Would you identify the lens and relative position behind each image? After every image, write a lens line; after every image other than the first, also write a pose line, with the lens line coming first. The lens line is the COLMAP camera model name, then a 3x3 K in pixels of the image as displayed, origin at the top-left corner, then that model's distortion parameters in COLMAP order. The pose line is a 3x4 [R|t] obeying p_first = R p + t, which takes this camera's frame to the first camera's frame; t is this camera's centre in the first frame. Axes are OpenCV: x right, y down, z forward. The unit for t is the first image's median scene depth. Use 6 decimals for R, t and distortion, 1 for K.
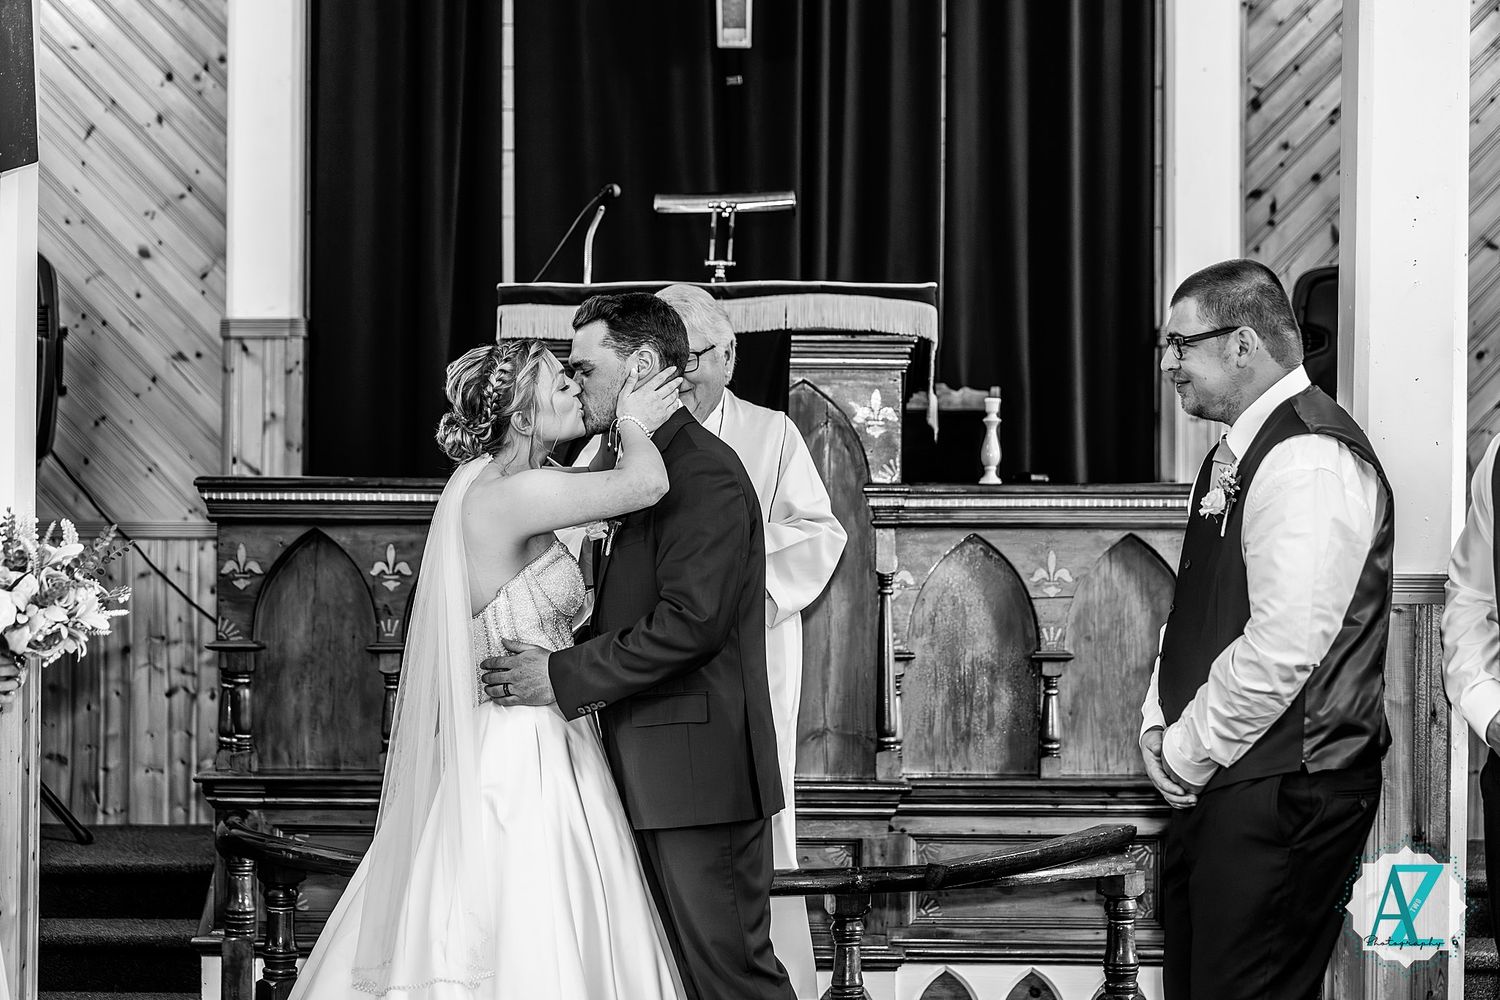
lens RADIAL K [[3144.1, 0, 816.2], [0, 3144.1, 500.1], [0, 0, 1]] dist [-0.043032, -0.007018]
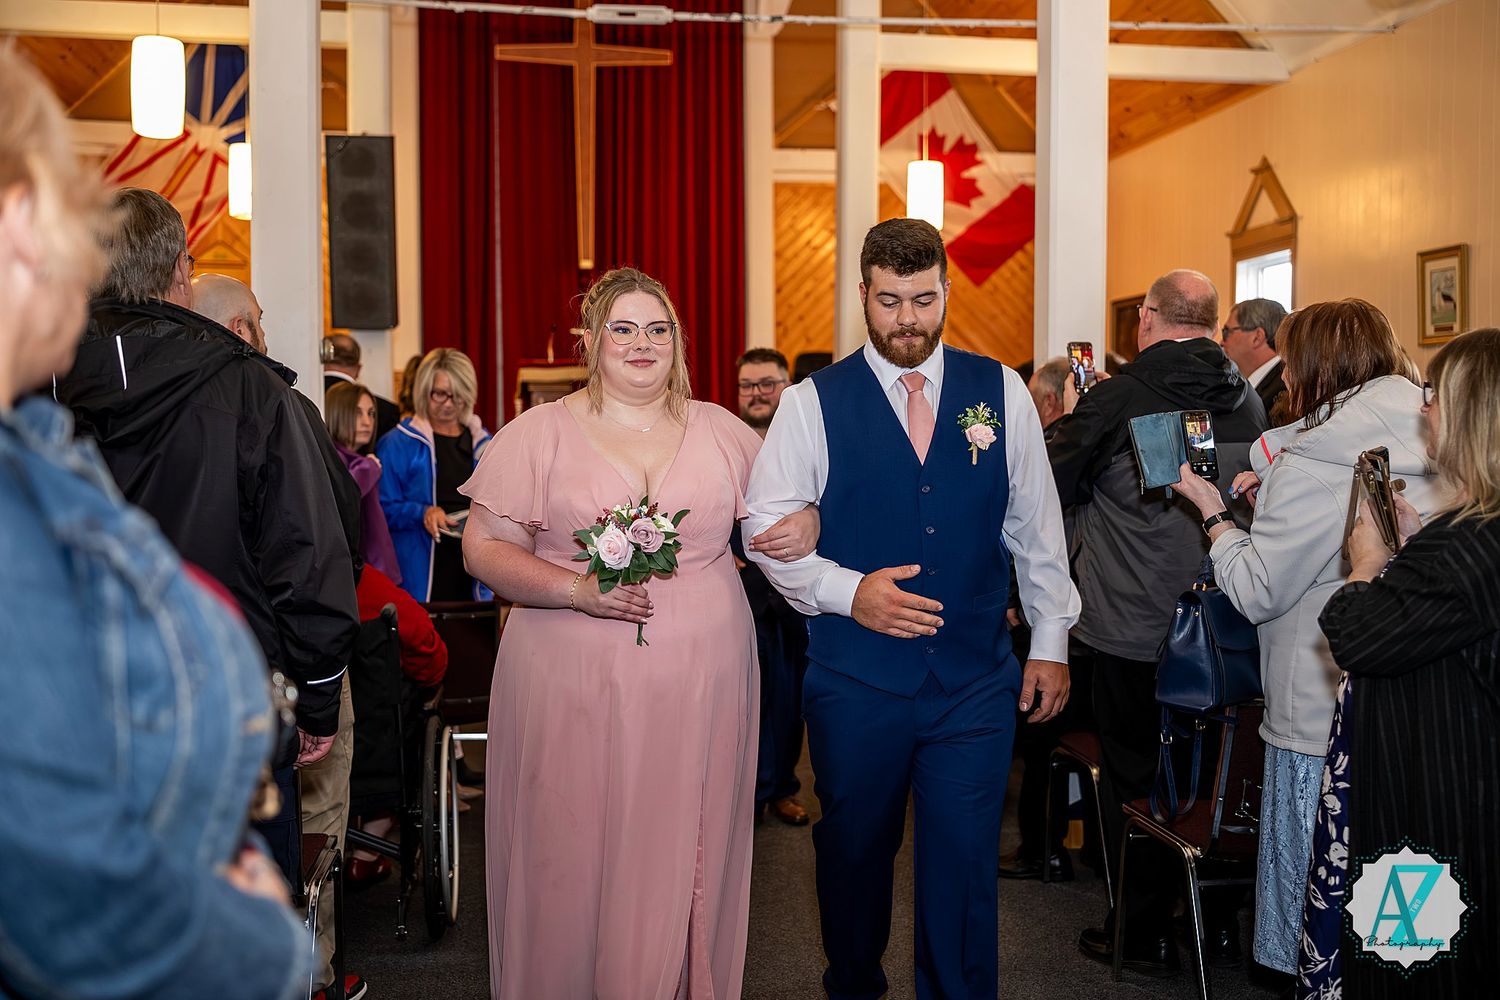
lens RADIAL K [[1537.7, 0, 749.7], [0, 1537.7, 492.6], [0, 0, 1]] dist [-0.007637, -0.003966]
pose [[0.985352, -0.014315, 0.169929, -0.130207], [0.008341, 0.999324, 0.035818, -0.000036], [-0.170327, -0.033876, 0.984805, -0.352082]]
